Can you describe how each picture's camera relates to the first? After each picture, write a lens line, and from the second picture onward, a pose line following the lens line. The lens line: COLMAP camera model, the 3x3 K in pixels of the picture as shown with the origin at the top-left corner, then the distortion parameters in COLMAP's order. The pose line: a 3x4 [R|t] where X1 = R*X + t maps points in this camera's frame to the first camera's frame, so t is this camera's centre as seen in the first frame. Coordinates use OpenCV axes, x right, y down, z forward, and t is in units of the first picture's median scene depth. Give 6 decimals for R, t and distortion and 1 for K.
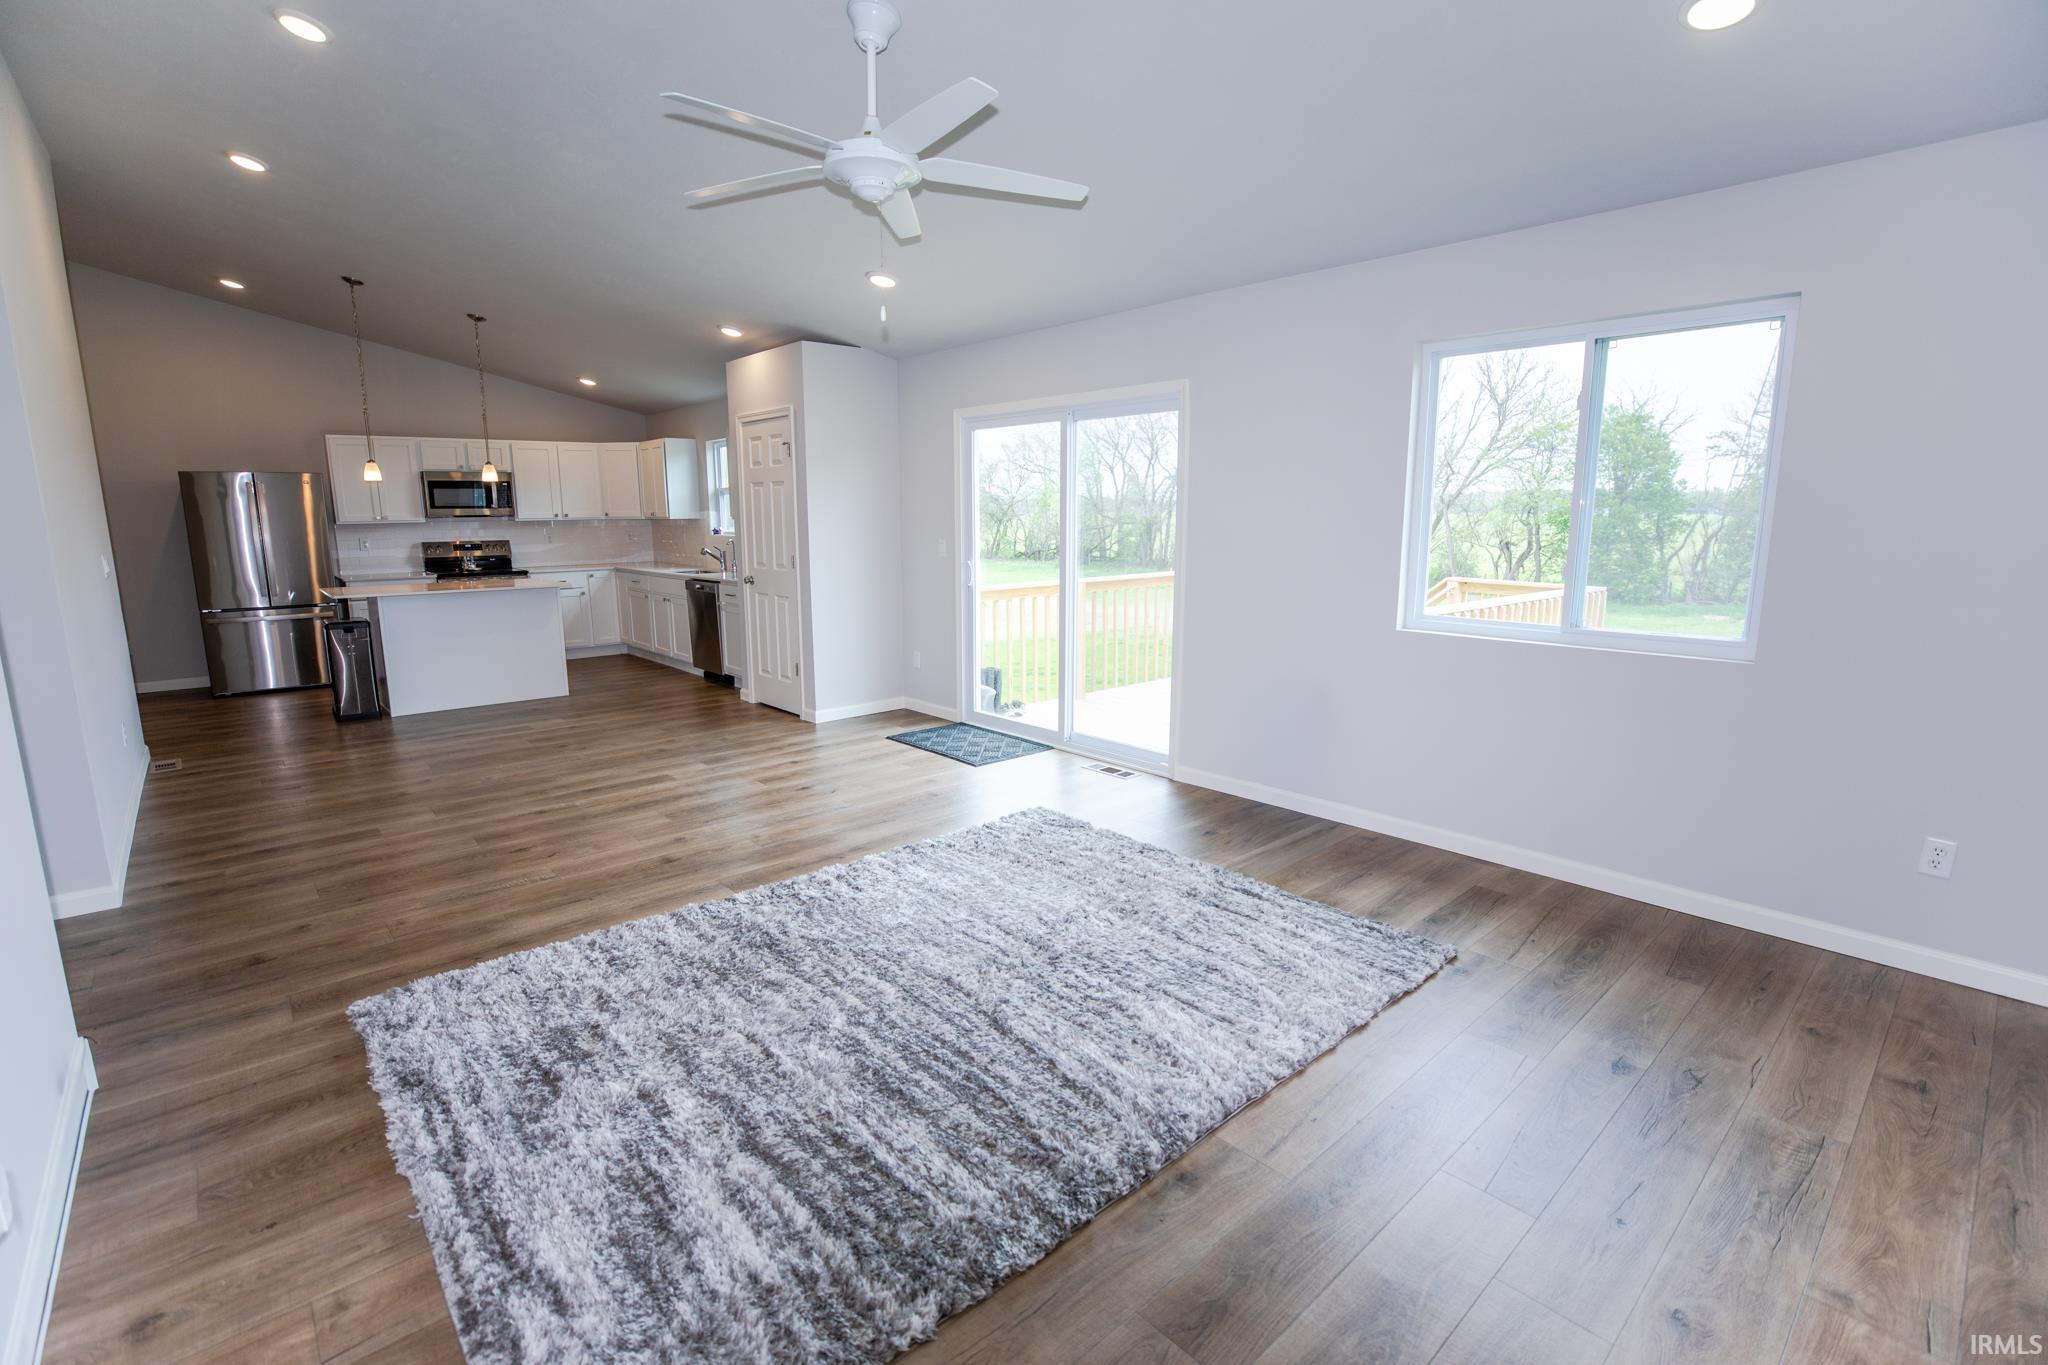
lens RADIAL K [[965.9, 0, 1020.7], [0, 965.9, 679.9], [0, 0, 1]] dist [-0.008218, 0.000910]
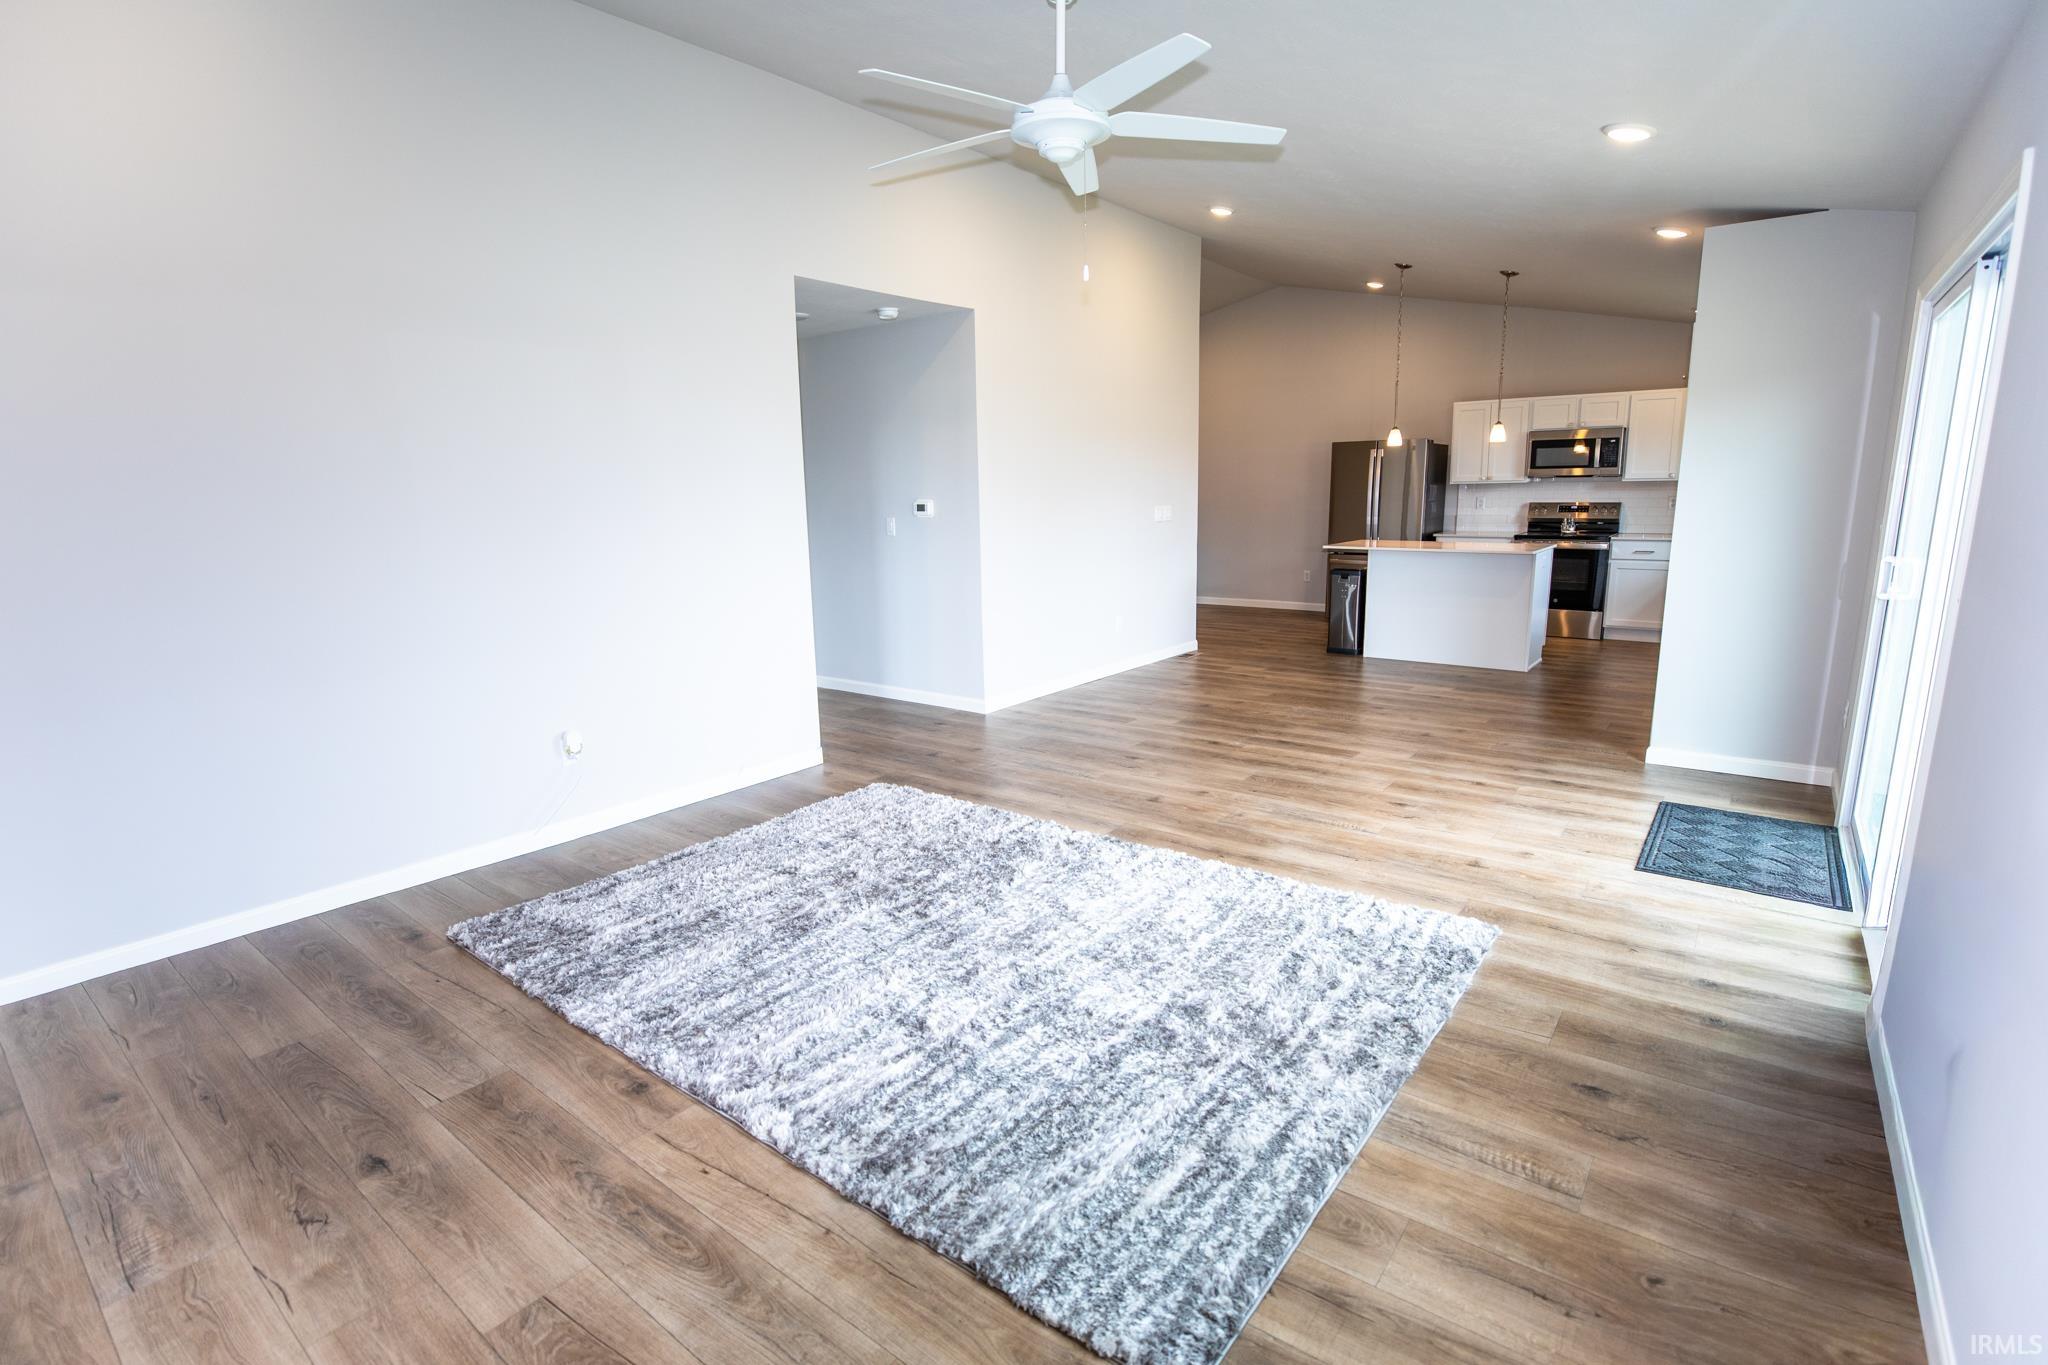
lens RADIAL K [[965.9, 0, 981.3], [0, 965.9, 679.3], [0, 0, 1]] dist [-0.008218, 0.000910]
pose [[0.170888, 0.194980, -0.965805, 0.443793], [-0.152787, 0.973611, 0.169522, -0.071017], [0.973372, 0.118593, 0.196169, 0.409330]]
